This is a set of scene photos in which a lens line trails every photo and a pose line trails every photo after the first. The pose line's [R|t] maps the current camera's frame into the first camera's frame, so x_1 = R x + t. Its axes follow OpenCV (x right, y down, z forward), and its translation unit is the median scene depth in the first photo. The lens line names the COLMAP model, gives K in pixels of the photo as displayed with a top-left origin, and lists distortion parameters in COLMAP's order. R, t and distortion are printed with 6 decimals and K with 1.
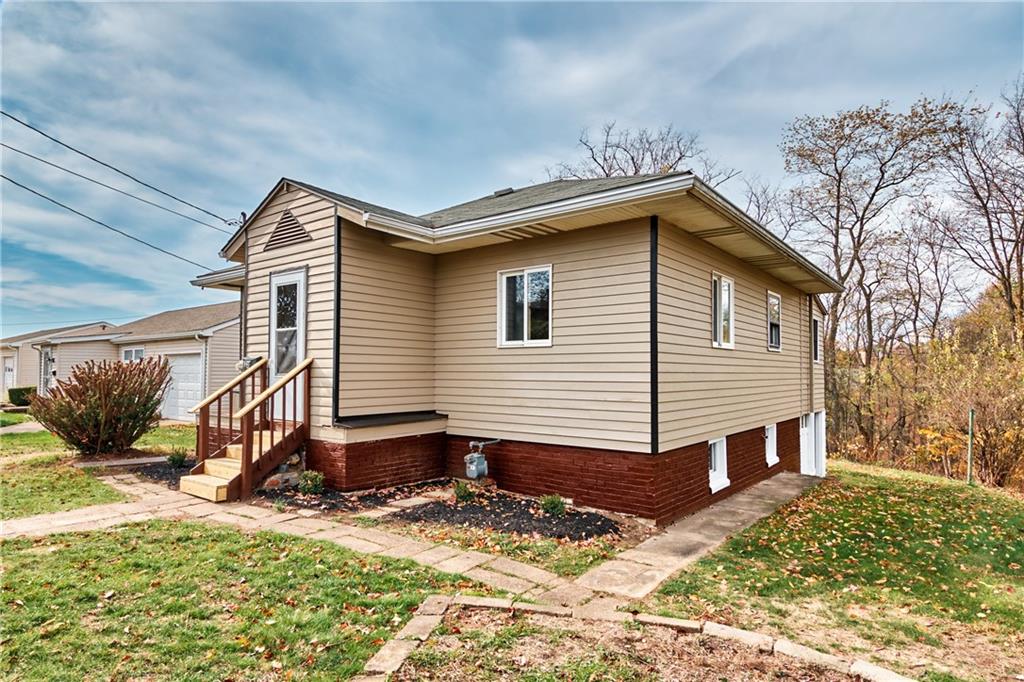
lens RADIAL K [[589.2, 0, 511.3], [0, 589.2, 354.1], [0, 0, 1]] dist [0.004631, 0.000367]
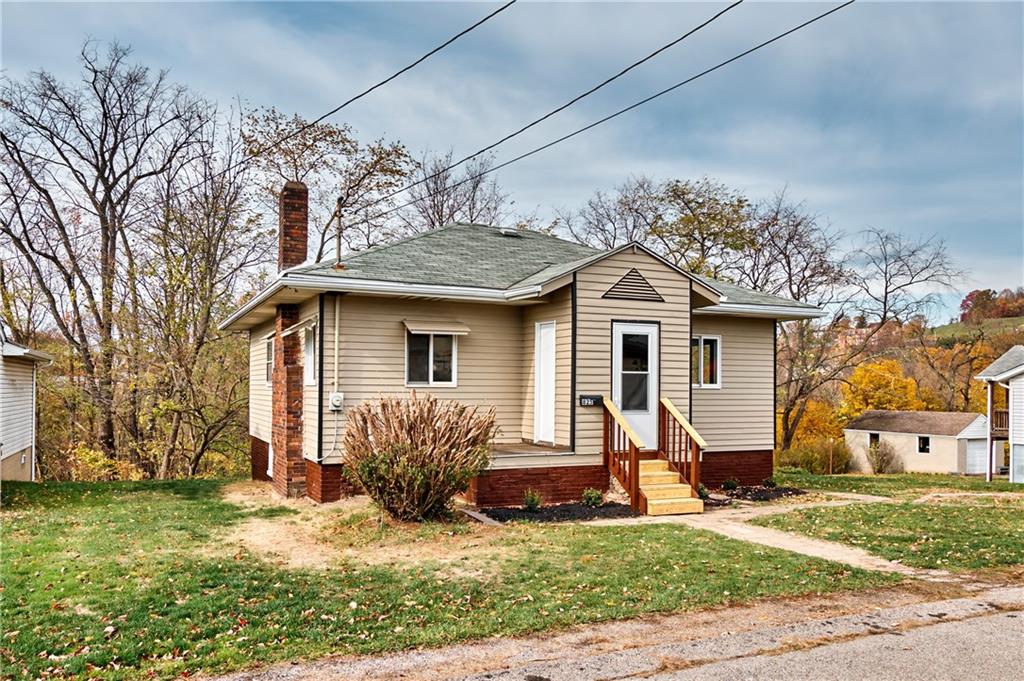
lens RADIAL K [[785.9, 0, 508.5], [0, 785.9, 387.4], [0, 0, 1]] dist [0.001830, -0.000789]
pose [[0.453487, 0.001022, 0.891262, -1.937130], [-0.032382, 0.999358, 0.015330, -0.029270], [-0.890674, -0.035813, 0.453229, 0.535025]]
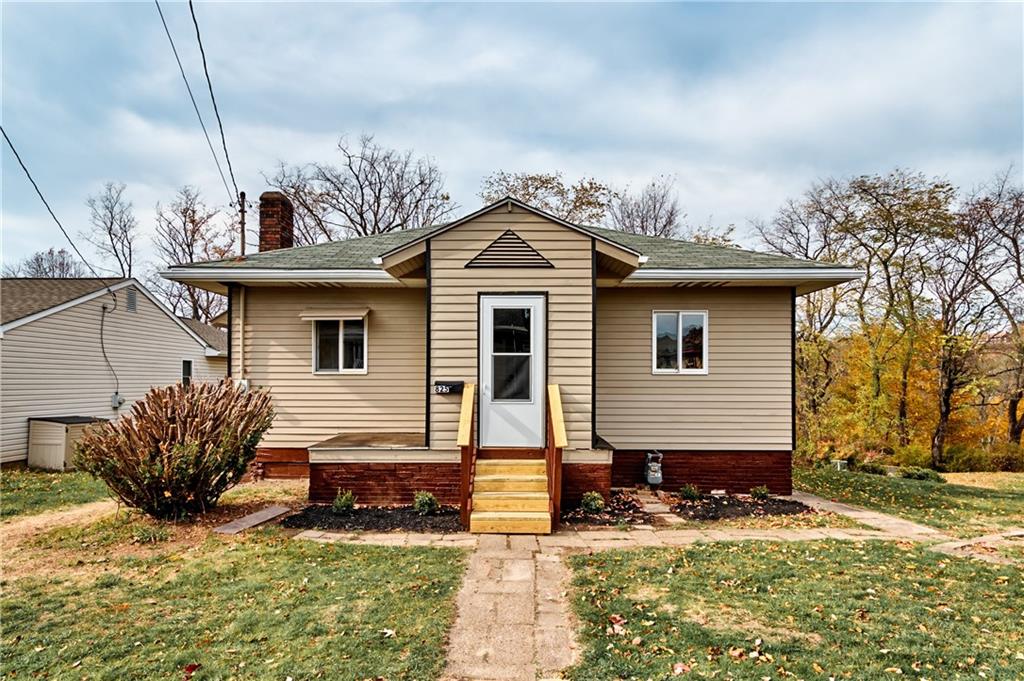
lens RADIAL K [[576.9, 0, 516.1], [0, 576.9, 376.3], [0, 0, 1]] dist [0.000819, 0.000774]
pose [[0.788873, 0.003056, 0.614549, -0.992188], [-0.018450, 0.999655, 0.018712, -0.024224], [-0.614280, -0.026100, 0.788657, 0.250386]]
